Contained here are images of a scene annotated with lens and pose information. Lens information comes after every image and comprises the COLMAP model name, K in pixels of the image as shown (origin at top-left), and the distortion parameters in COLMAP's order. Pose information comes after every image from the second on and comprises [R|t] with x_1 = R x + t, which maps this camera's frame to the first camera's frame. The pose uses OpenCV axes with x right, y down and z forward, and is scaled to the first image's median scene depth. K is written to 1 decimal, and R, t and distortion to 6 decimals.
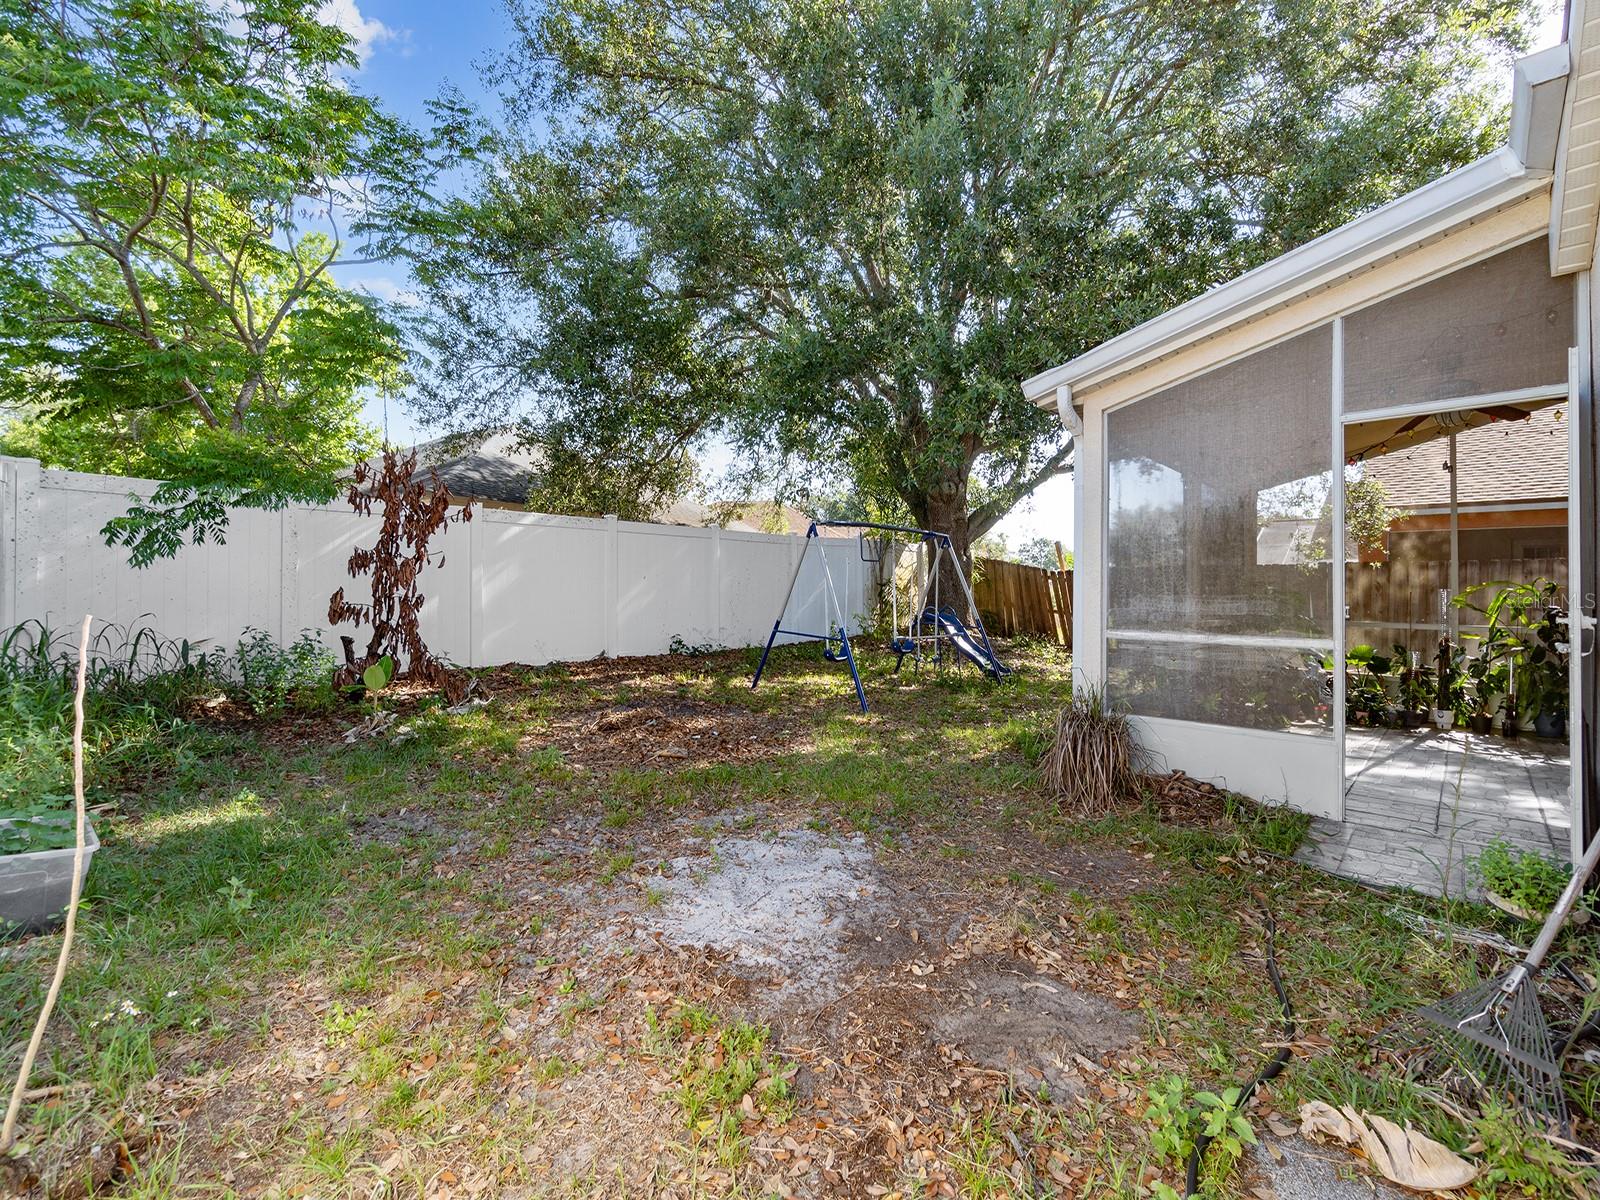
lens RADIAL K [[701.7, 0, 802.0], [0, 701.7, 566.9], [0, 0, 1]] dist [-0.002447, 0.000015]
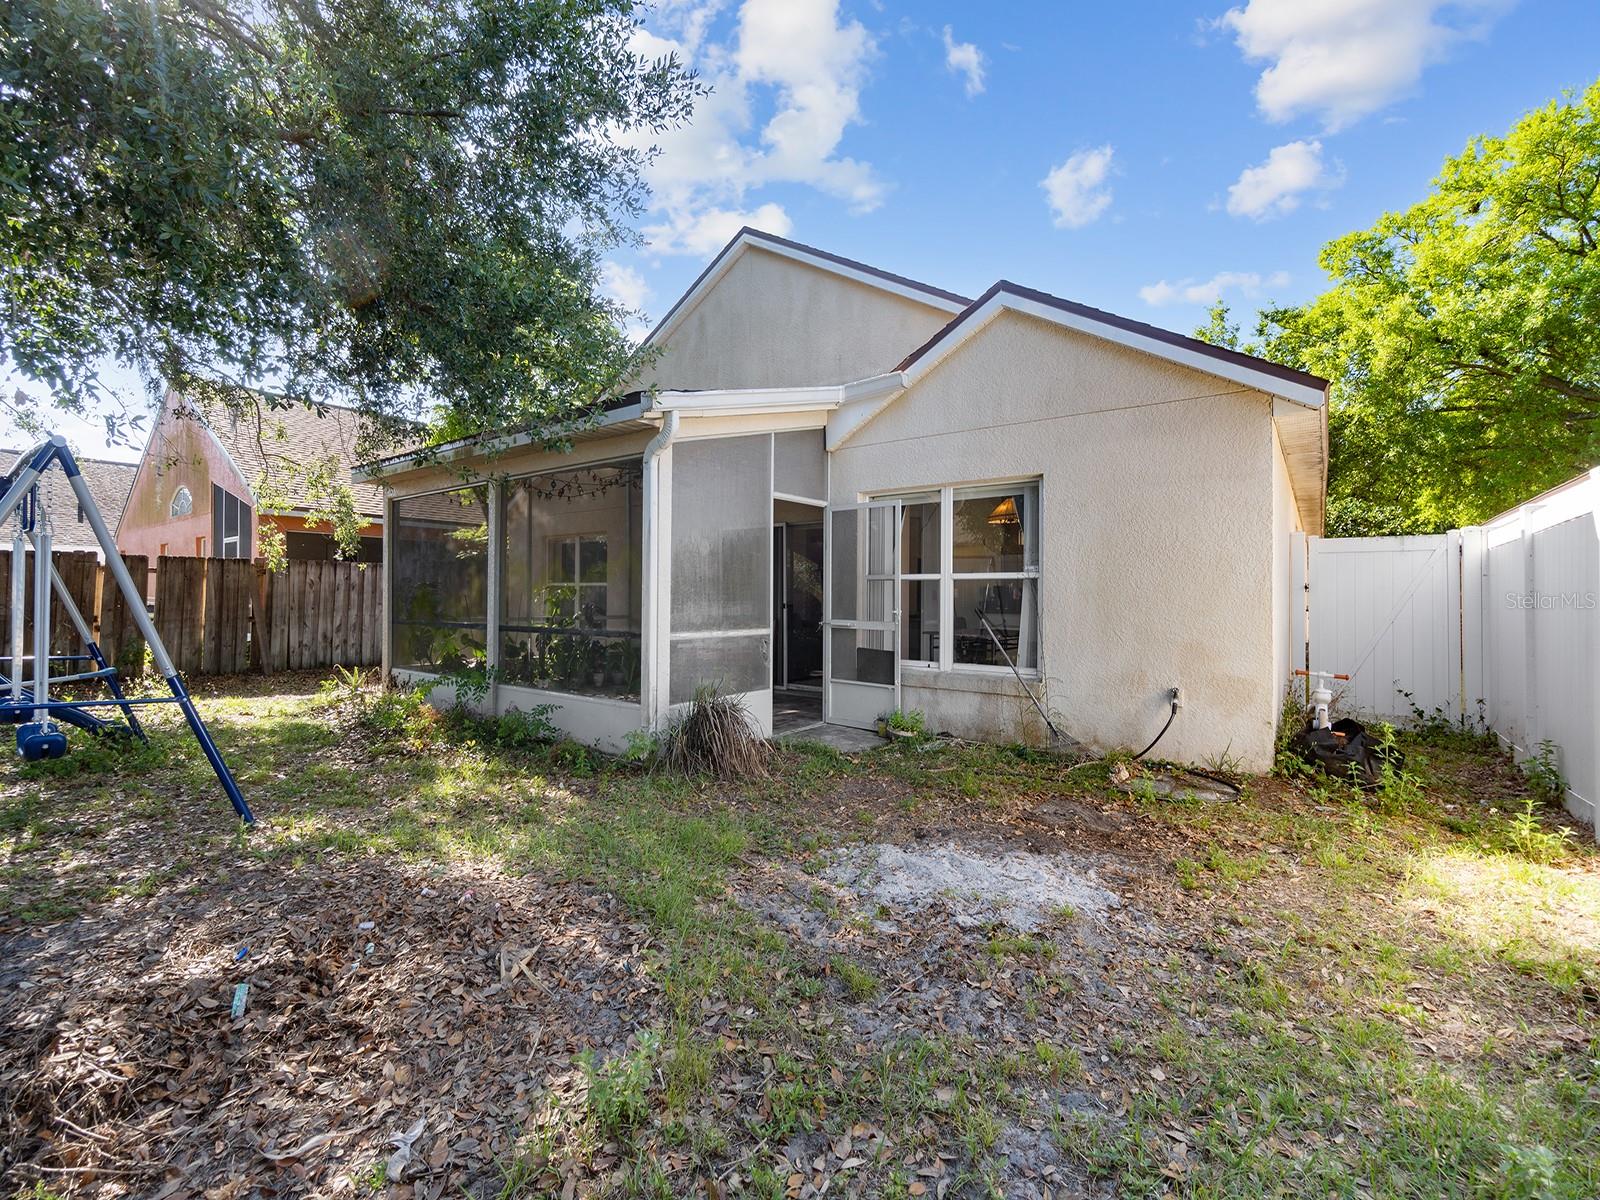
lens RADIAL K [[687.9, 0, 795.5], [0, 687.9, 588.0], [0, 0, 1]] dist [-0.001415, 0.000420]
pose [[-0.142821, 0.007096, 0.989723, -0.862771], [-0.030145, 0.999479, -0.011516, 0.028399], [-0.989289, -0.031480, -0.142533, 1.194345]]
